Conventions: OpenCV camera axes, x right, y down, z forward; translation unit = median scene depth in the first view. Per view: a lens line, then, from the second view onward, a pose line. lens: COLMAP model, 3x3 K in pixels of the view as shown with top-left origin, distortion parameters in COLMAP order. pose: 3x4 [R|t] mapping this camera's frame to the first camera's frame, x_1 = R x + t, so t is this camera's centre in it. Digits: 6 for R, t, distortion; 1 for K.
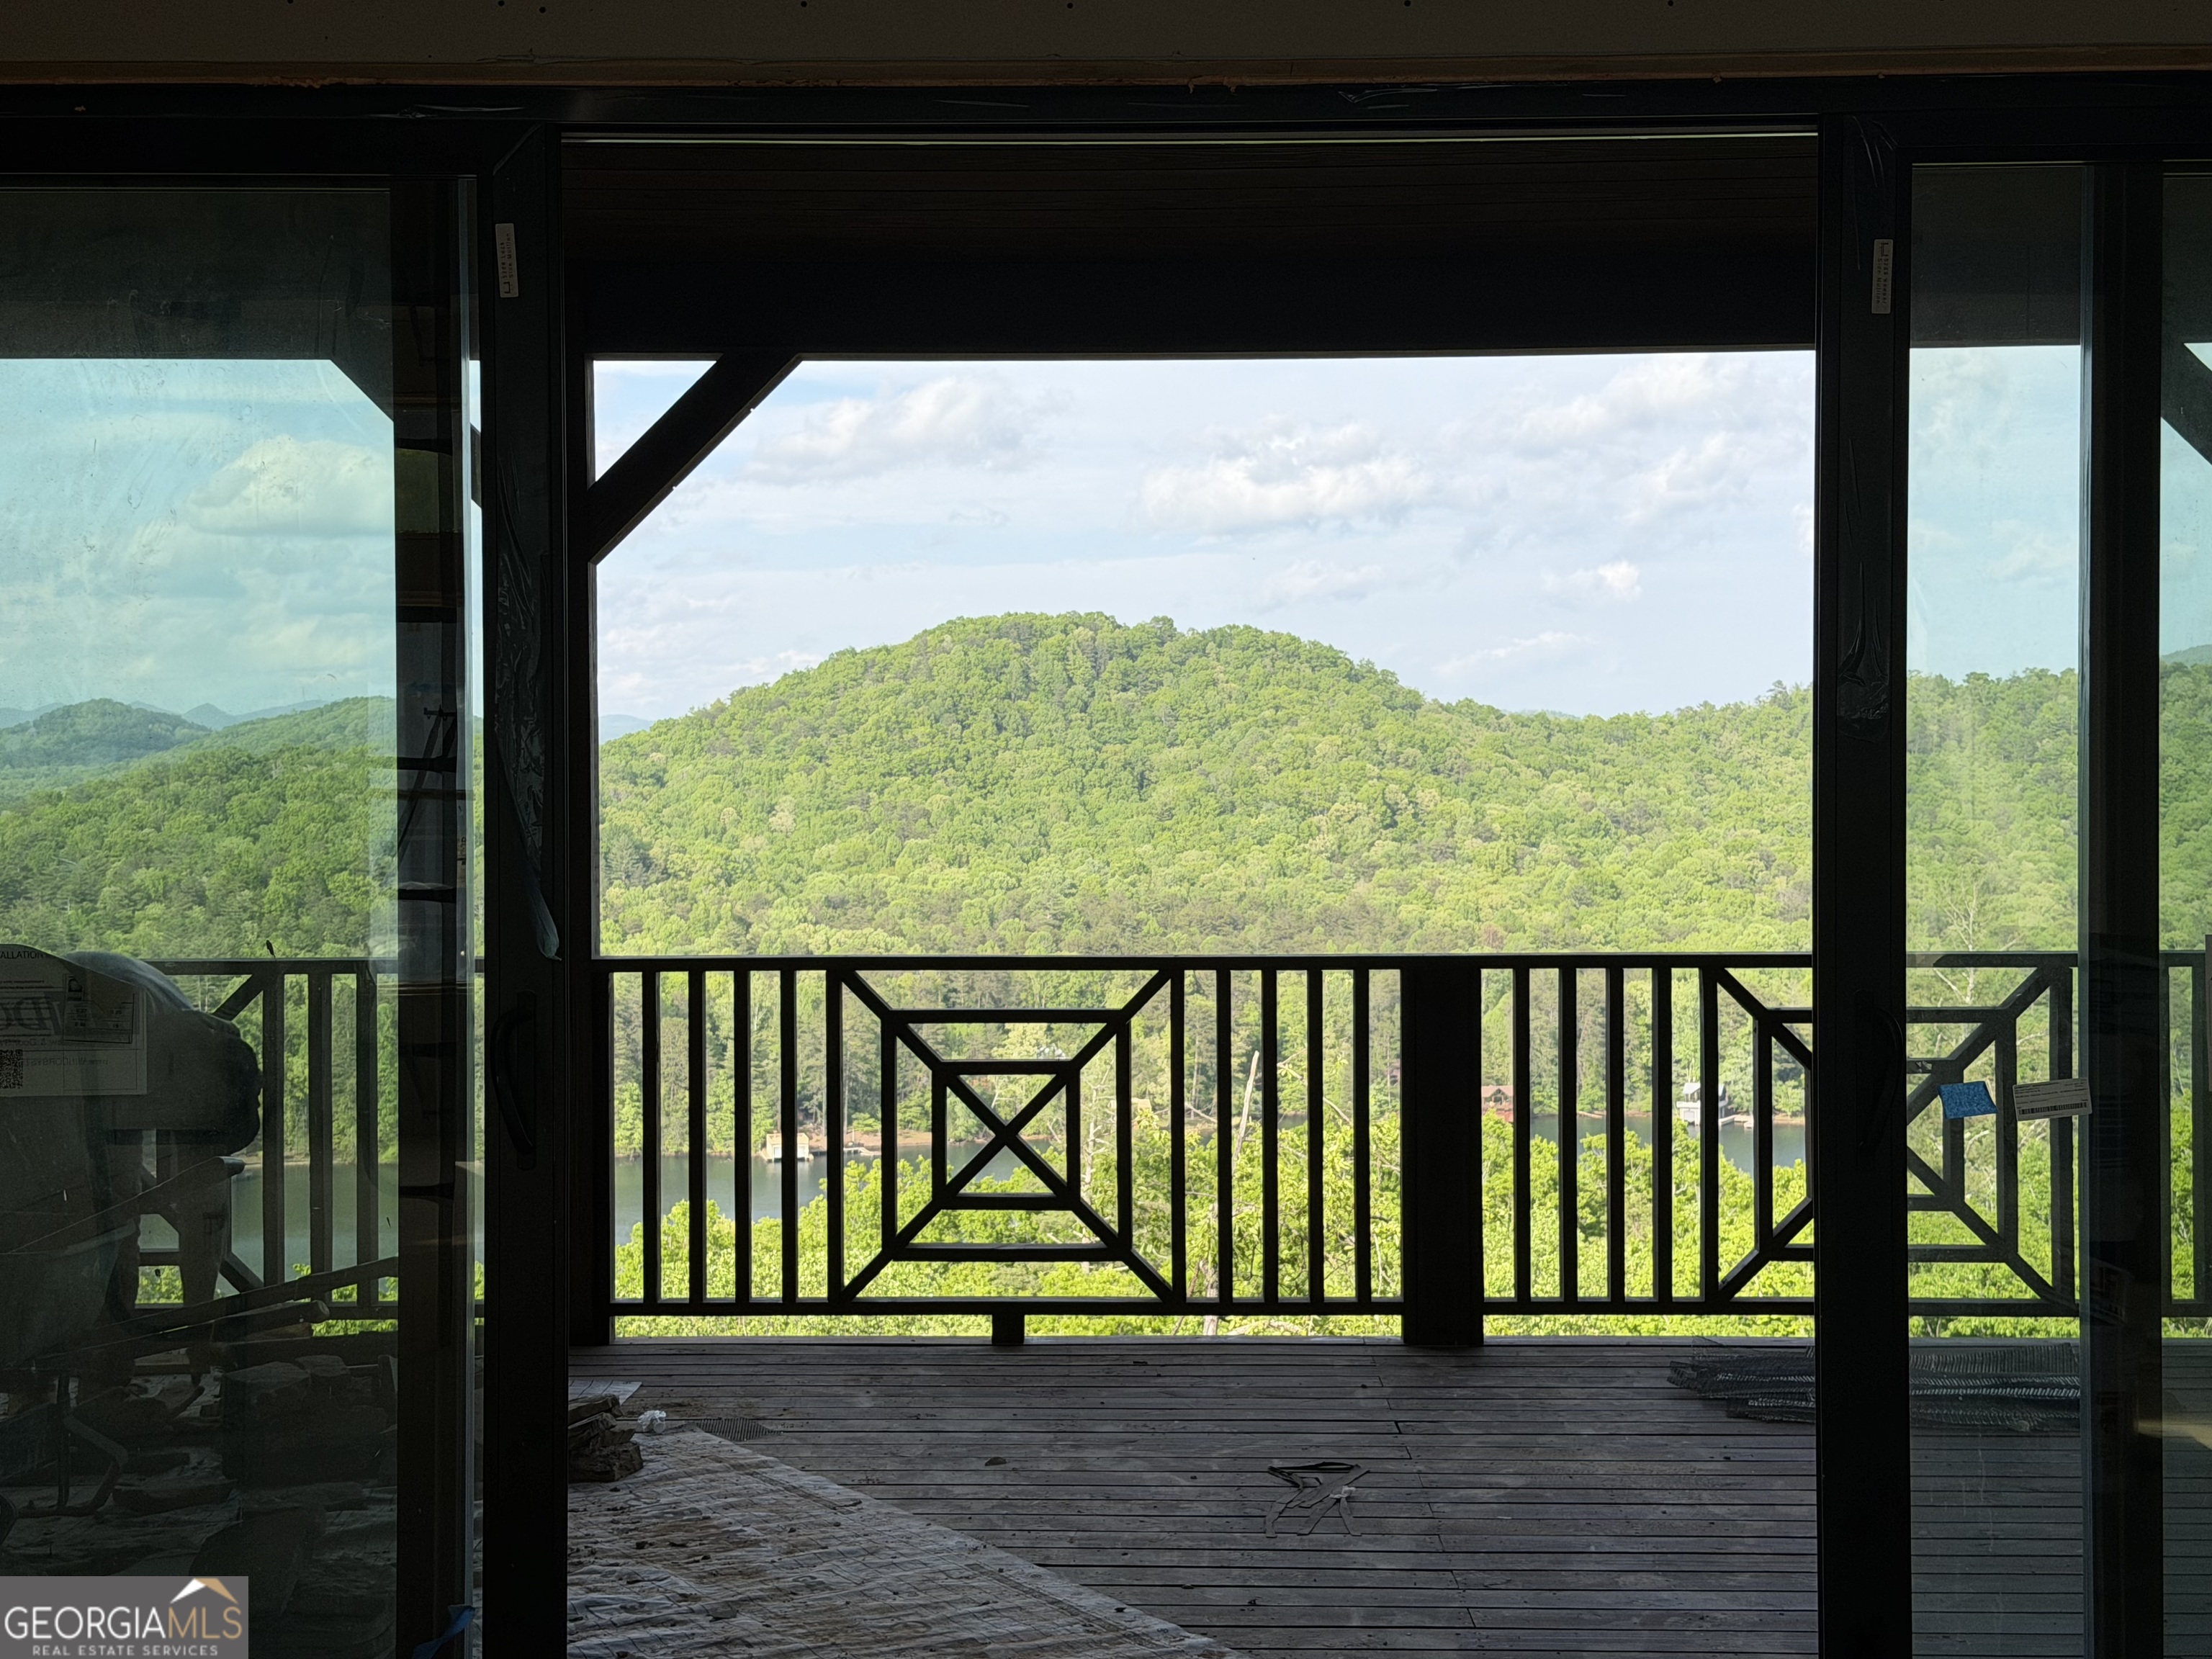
lens RADIAL K [[3168.0, 0, 1107.1], [0, 3168.0, 847.4], [0, 0, 1]] dist [0.111304, 0.000000]
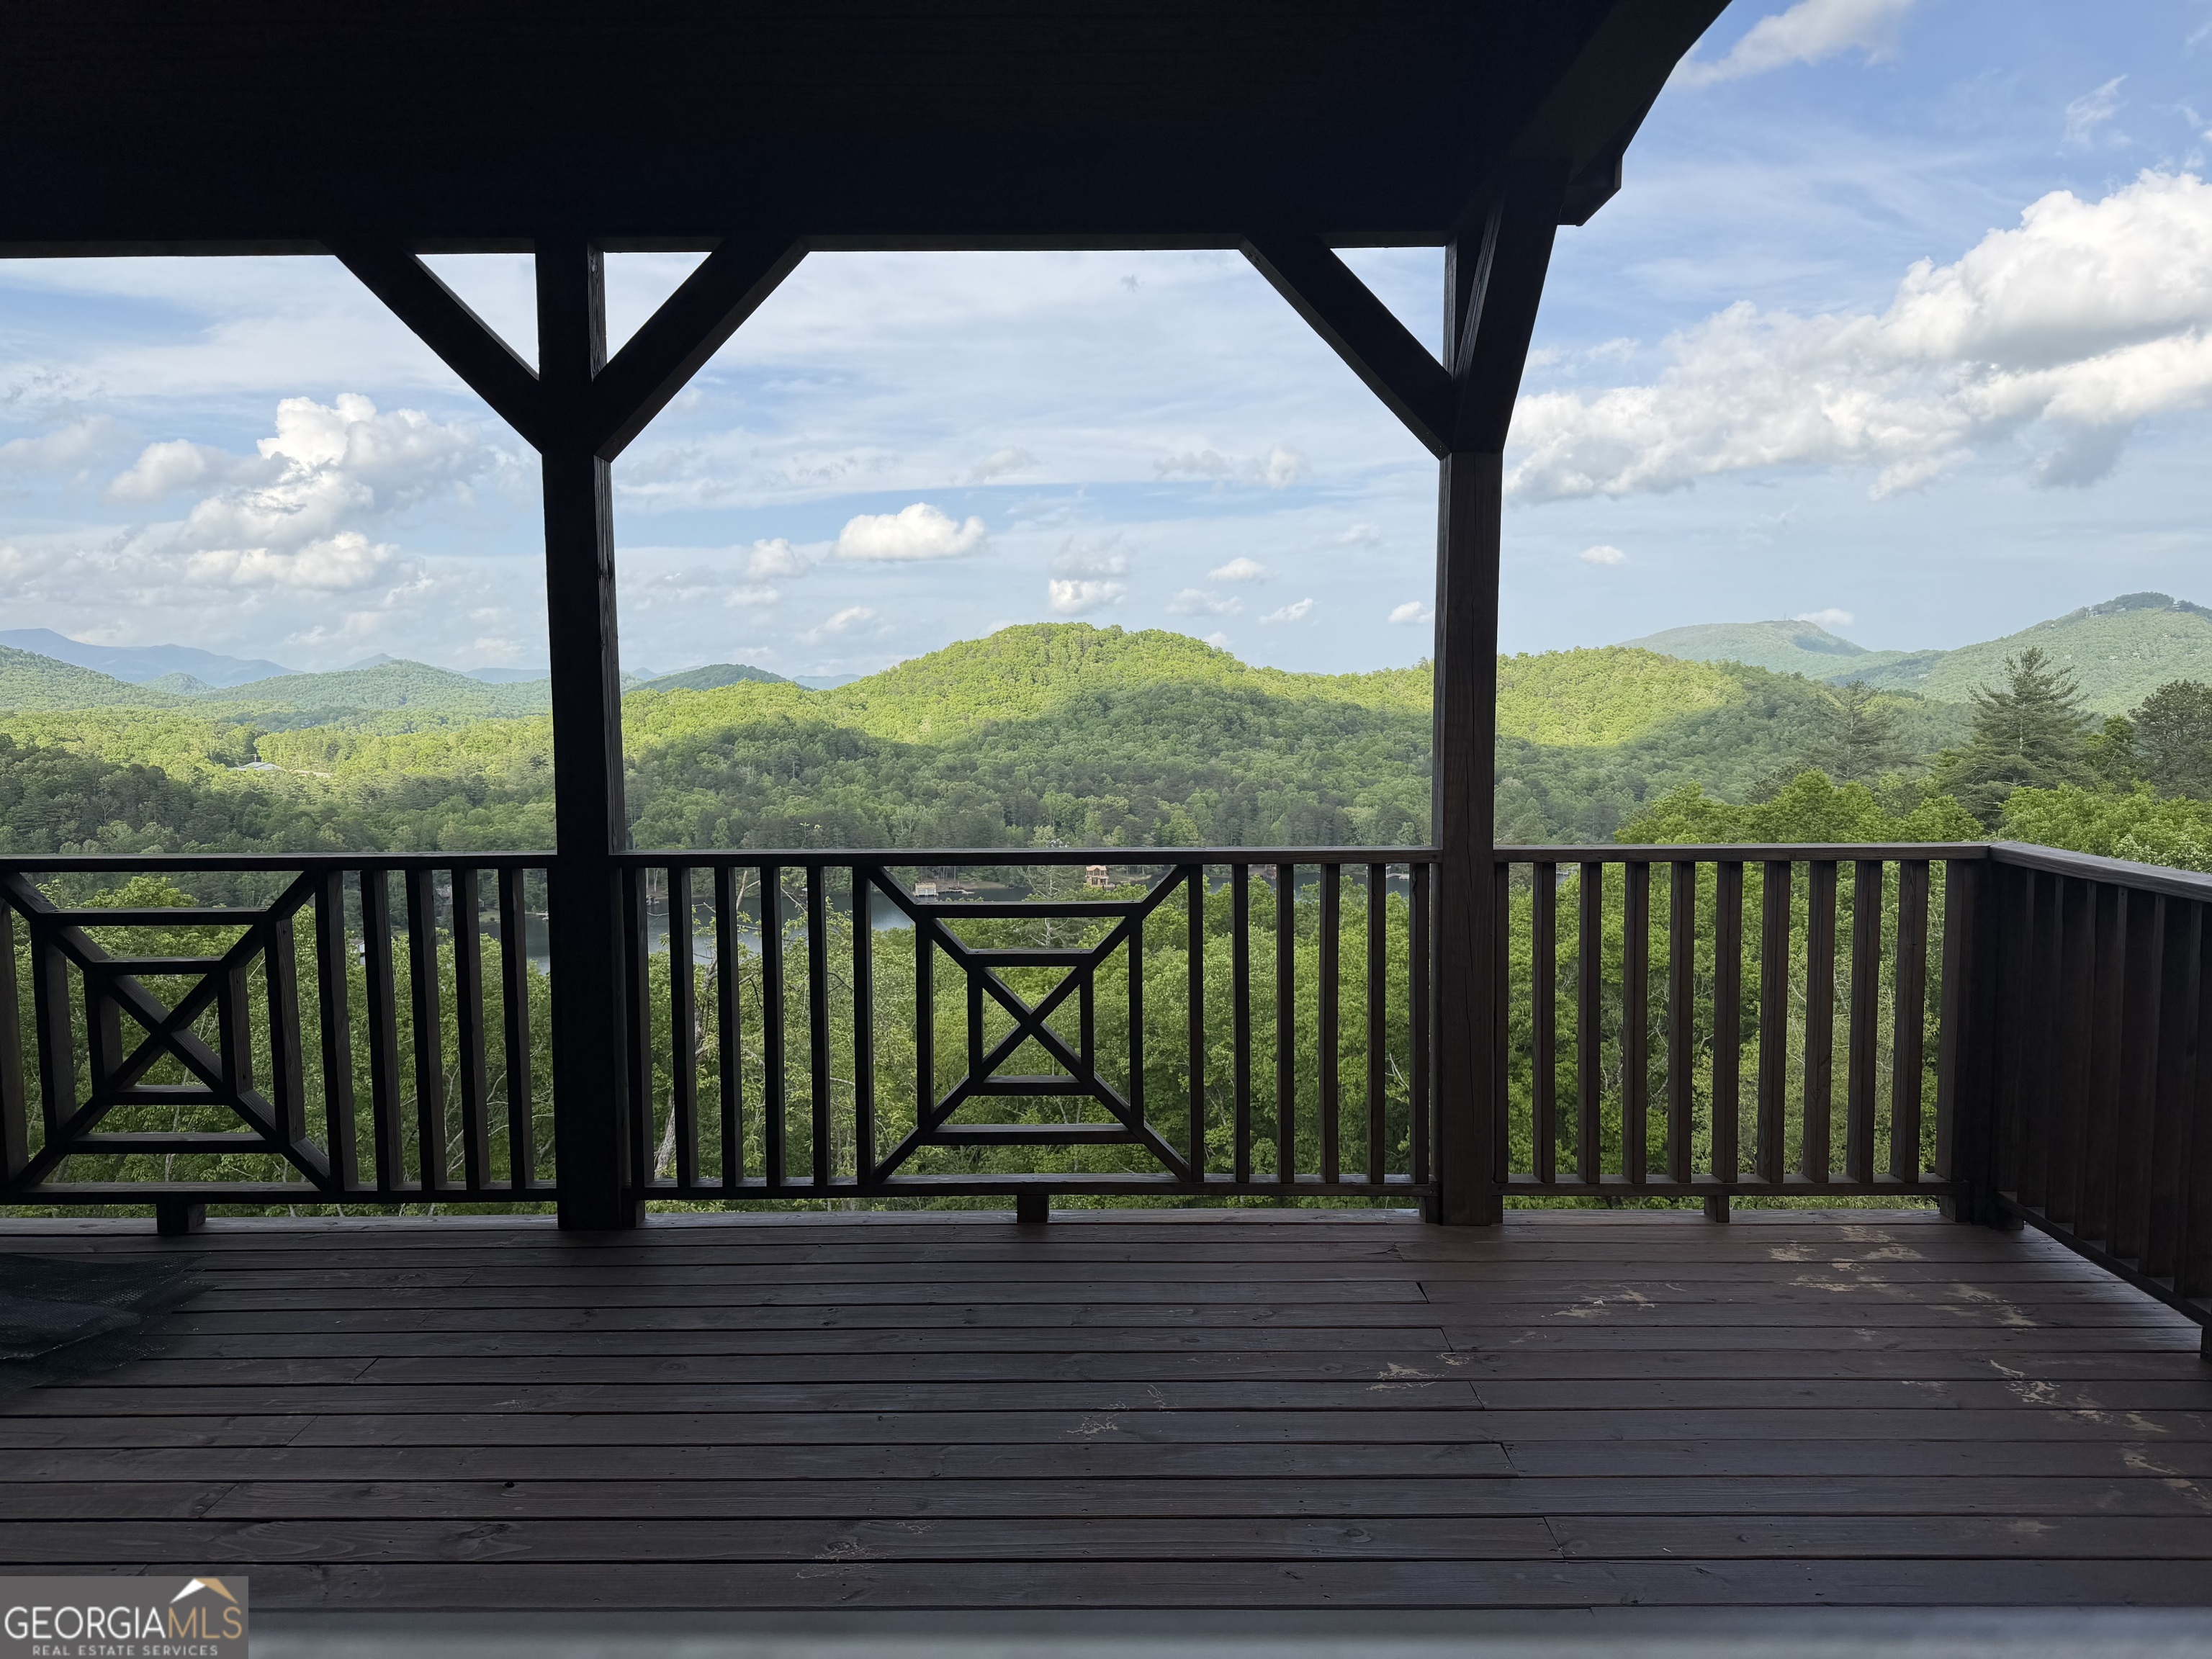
lens RADIAL K [[1557.8, 0, 1097.9], [0, 1557.8, 864.7], [0, 0, 1]] dist [0.062929, -0.073916]
pose [[0.999974, -0.000493, 0.007224, -0.013099], [-0.000081, 0.996849, 0.079322, -0.002449], [-0.007241, -0.079321, 0.996823, 0.495567]]
